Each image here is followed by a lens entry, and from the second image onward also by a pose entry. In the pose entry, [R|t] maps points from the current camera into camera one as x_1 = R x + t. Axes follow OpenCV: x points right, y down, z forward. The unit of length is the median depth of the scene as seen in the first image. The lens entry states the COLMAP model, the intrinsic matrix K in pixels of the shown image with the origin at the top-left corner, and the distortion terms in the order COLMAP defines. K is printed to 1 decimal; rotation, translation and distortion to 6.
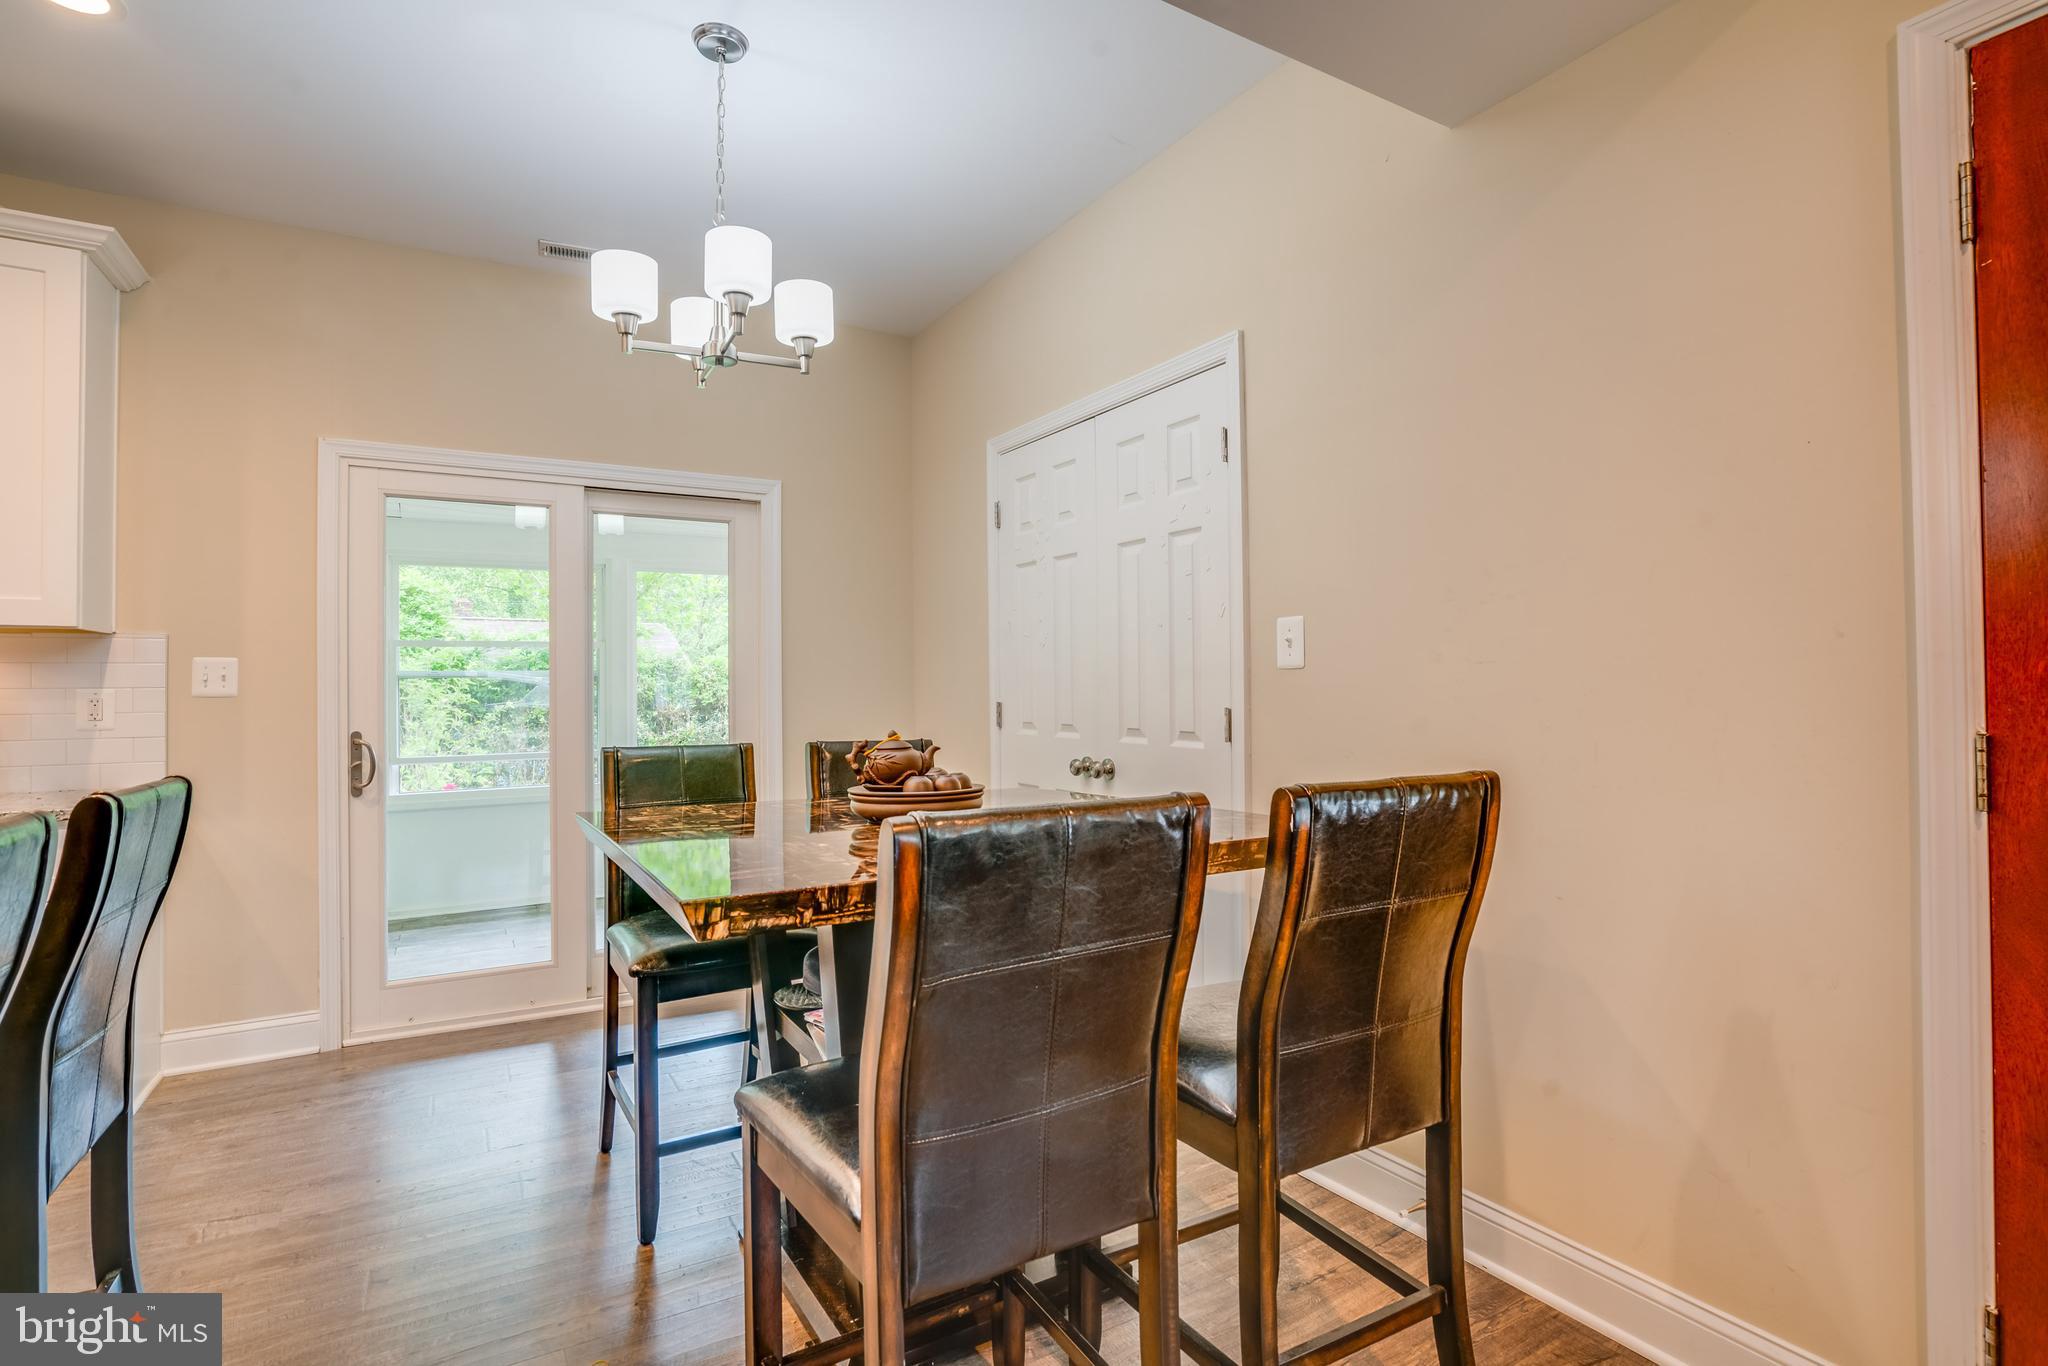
lens RADIAL K [[987.7, 0, 1024.3], [0, 987.7, 669.0], [0, 0, 1]] dist [-0.044439, 0.015482]
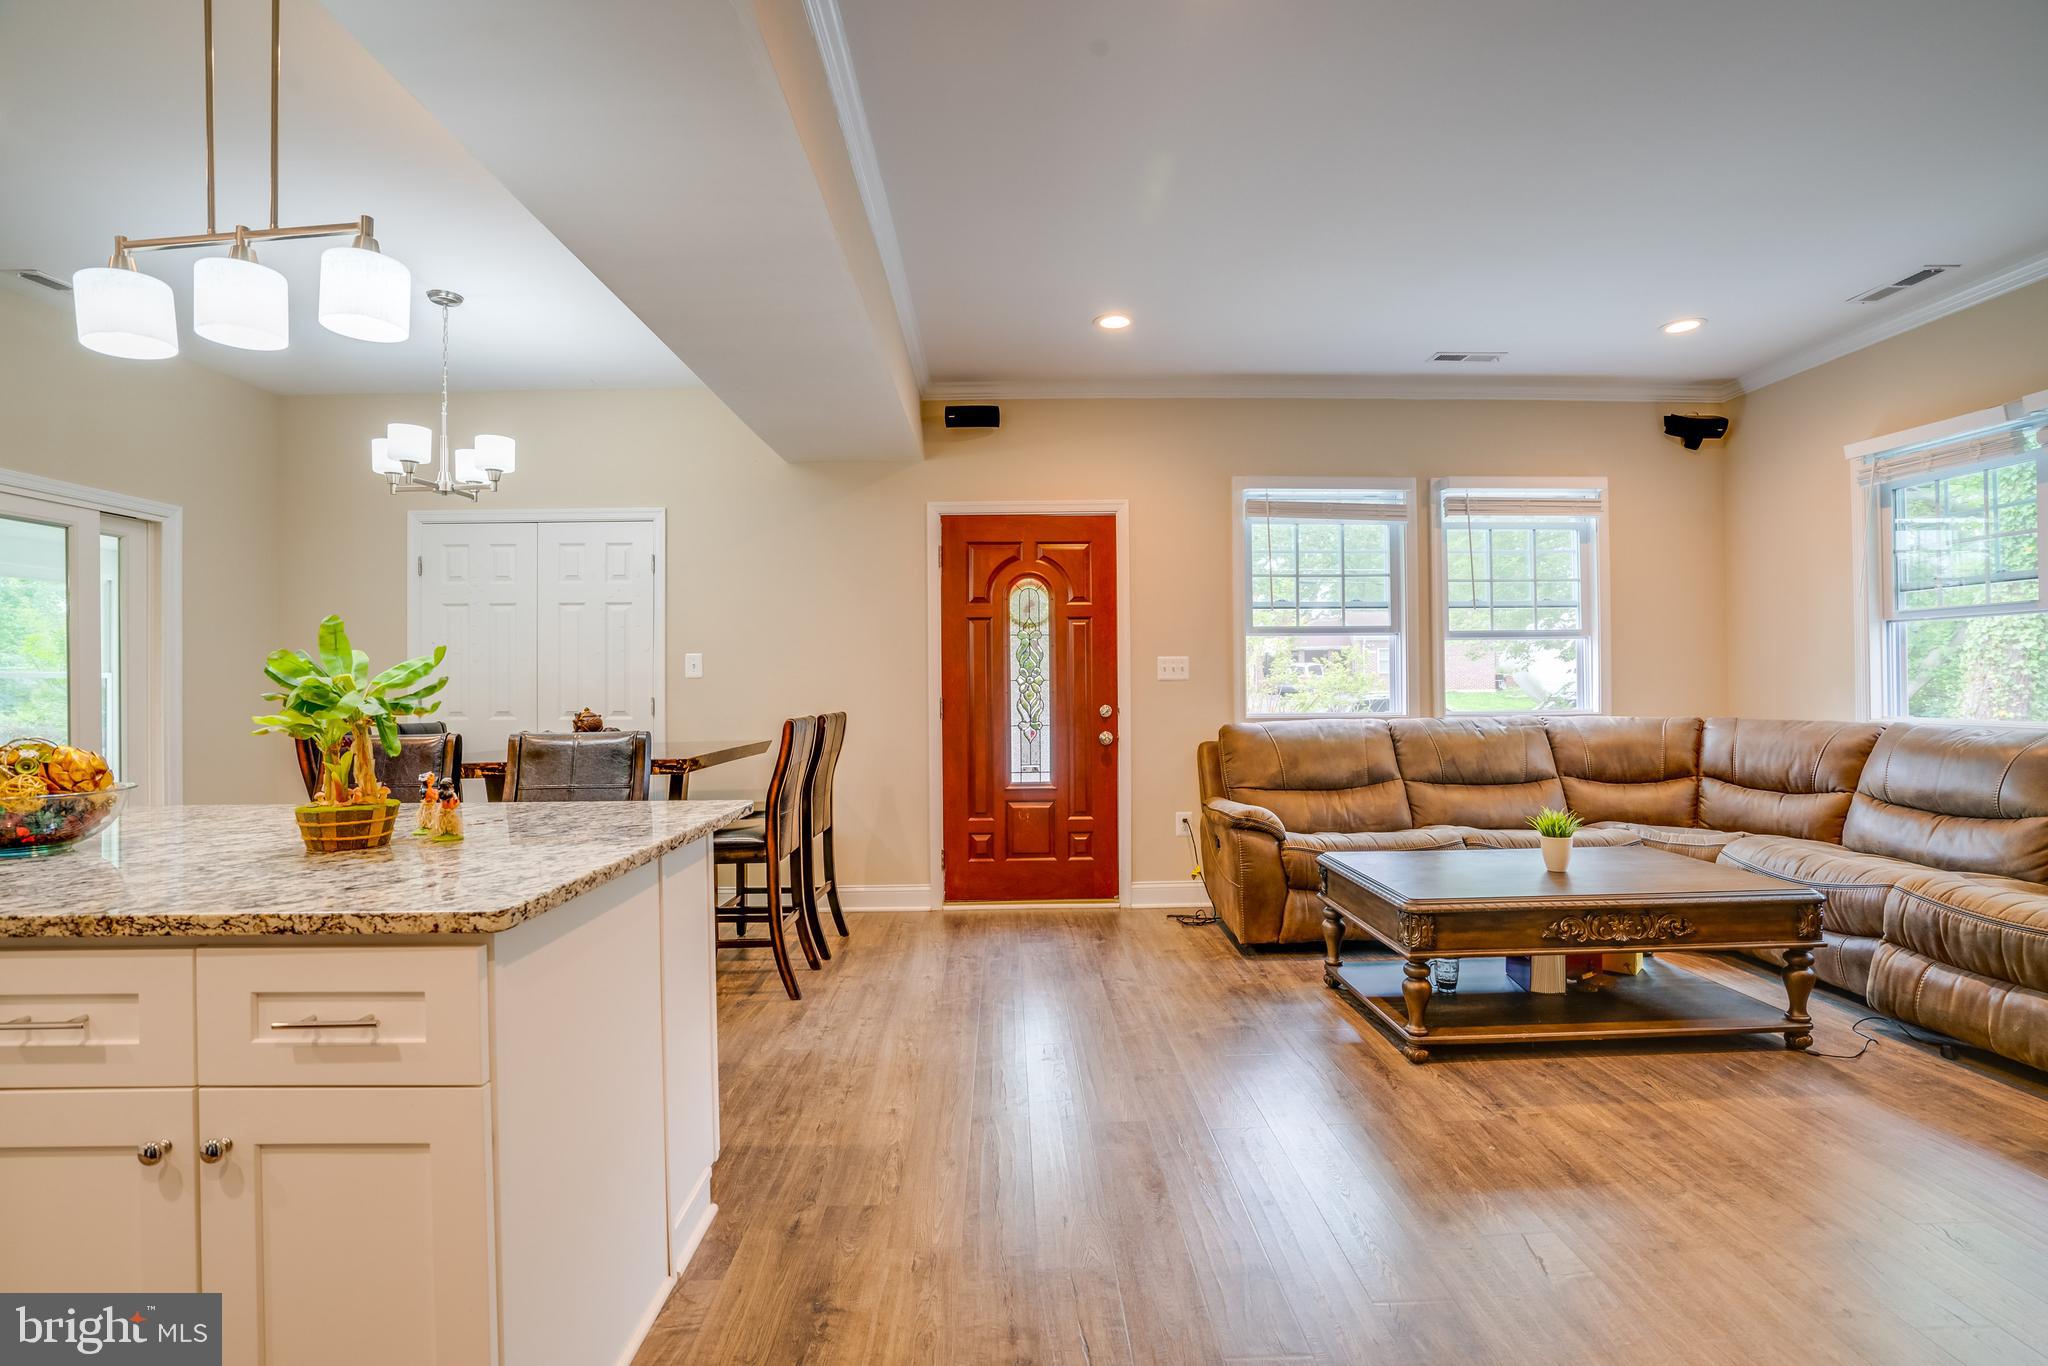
lens RADIAL K [[955.7, 0, 1033.4], [0, 955.7, 674.4], [0, 0, 1]] dist [-0.035805, 0.006408]
pose [[0.478119, 0.012050, 0.878212, -1.187253], [-0.008985, 0.999921, -0.008828, 0.003163], [-0.878249, -0.003670, 0.478190, -0.620723]]
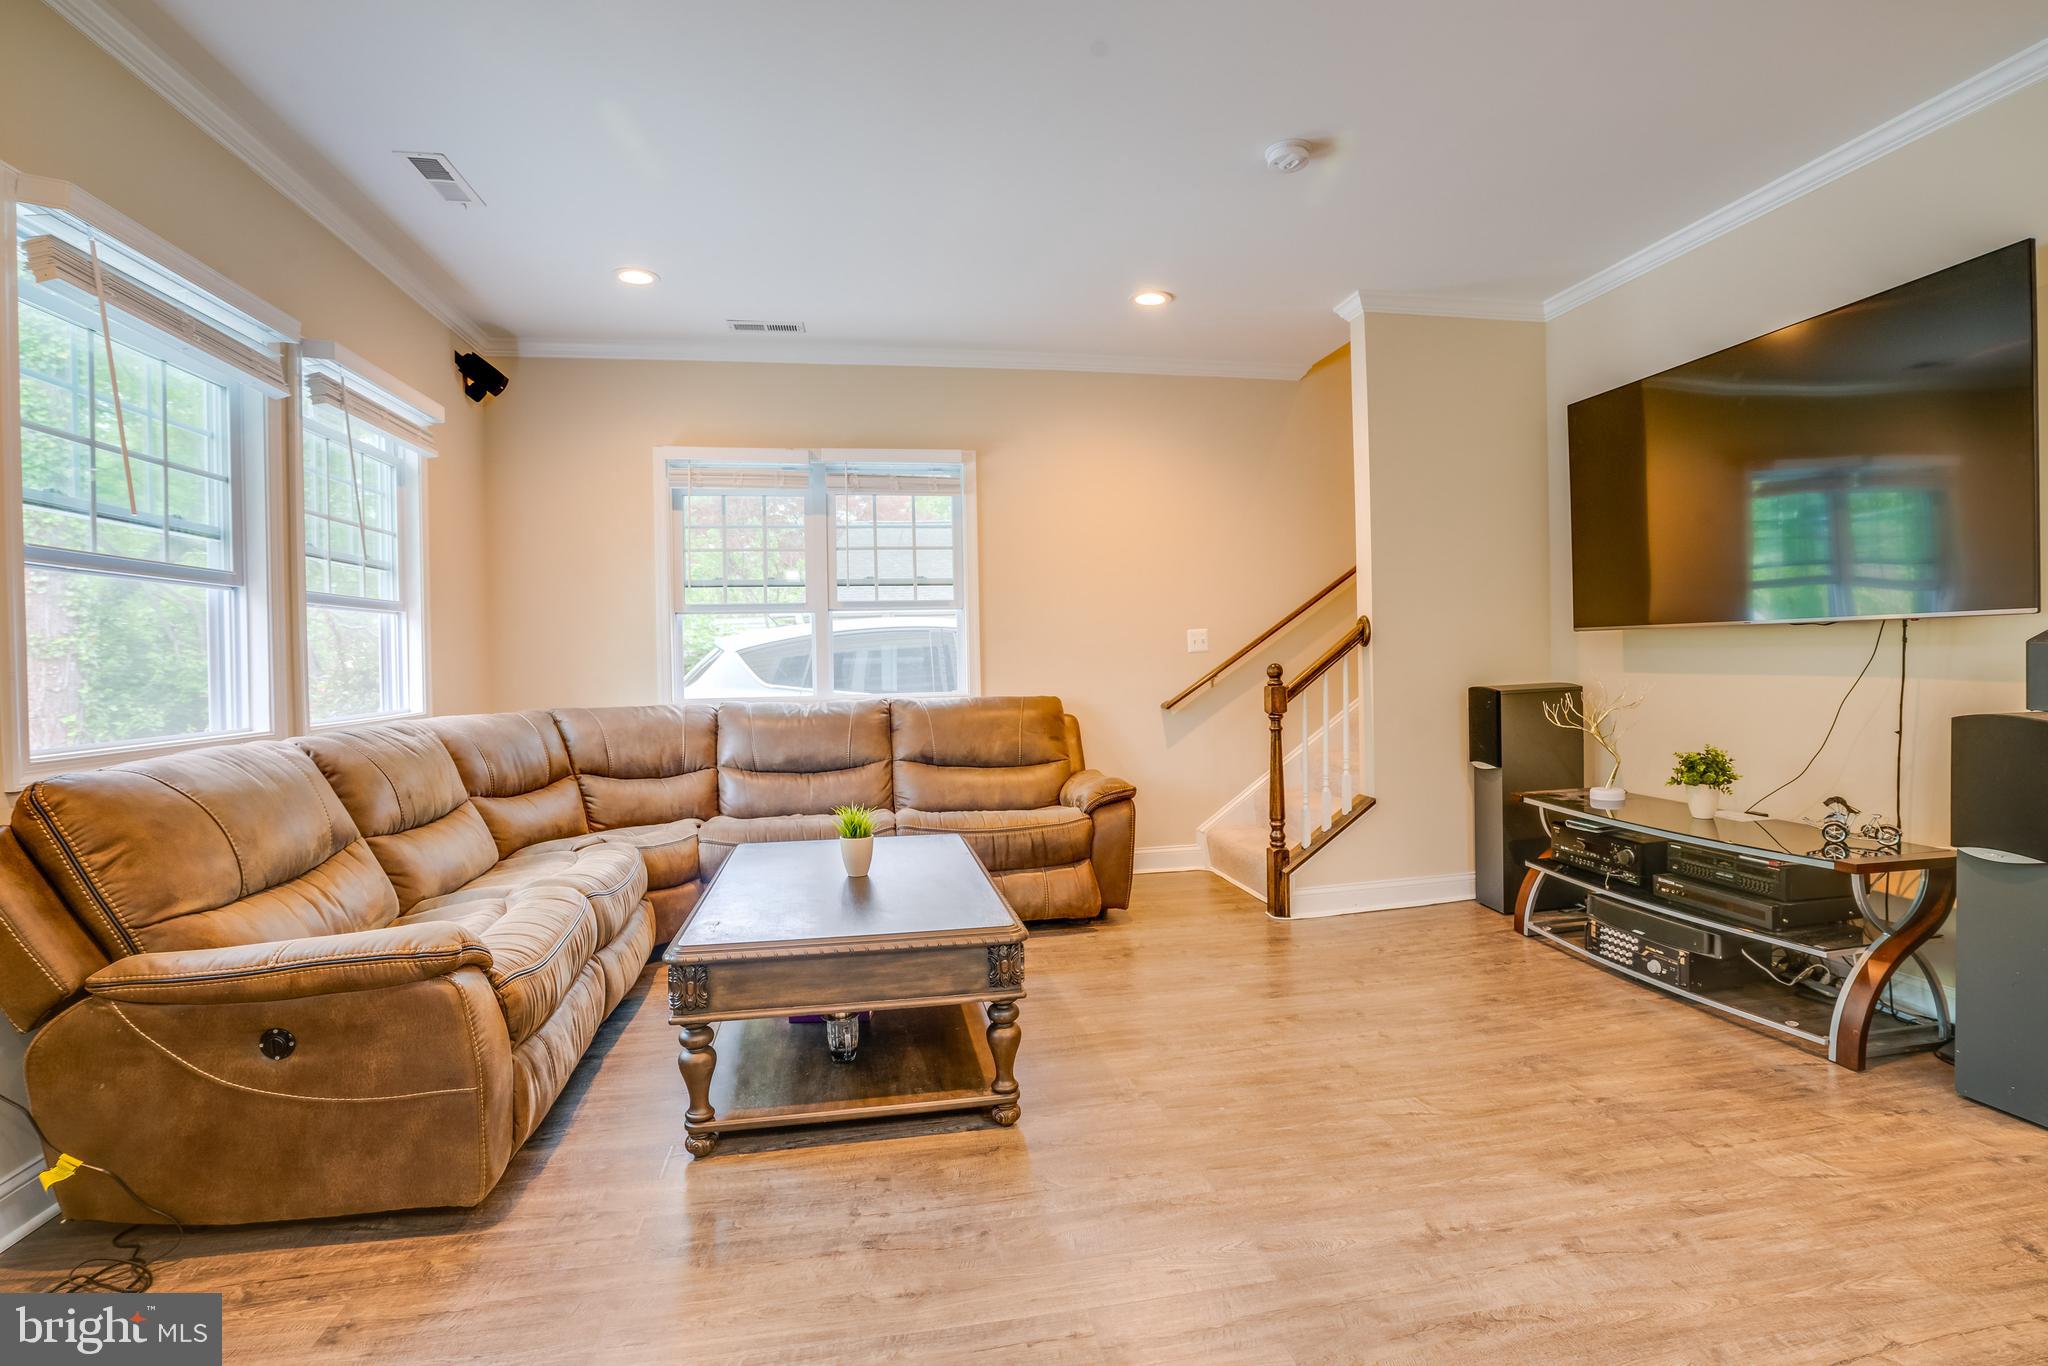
lens RADIAL K [[987.7, 0, 1034.6], [0, 987.7, 672.4], [0, 0, 1]] dist [-0.044439, 0.015482]
pose [[-0.938321, 0.020298, 0.345168, -0.274123], [0.021671, 0.999765, 0.000120, 0.012300], [-0.345085, 0.007593, -0.938541, 0.474343]]
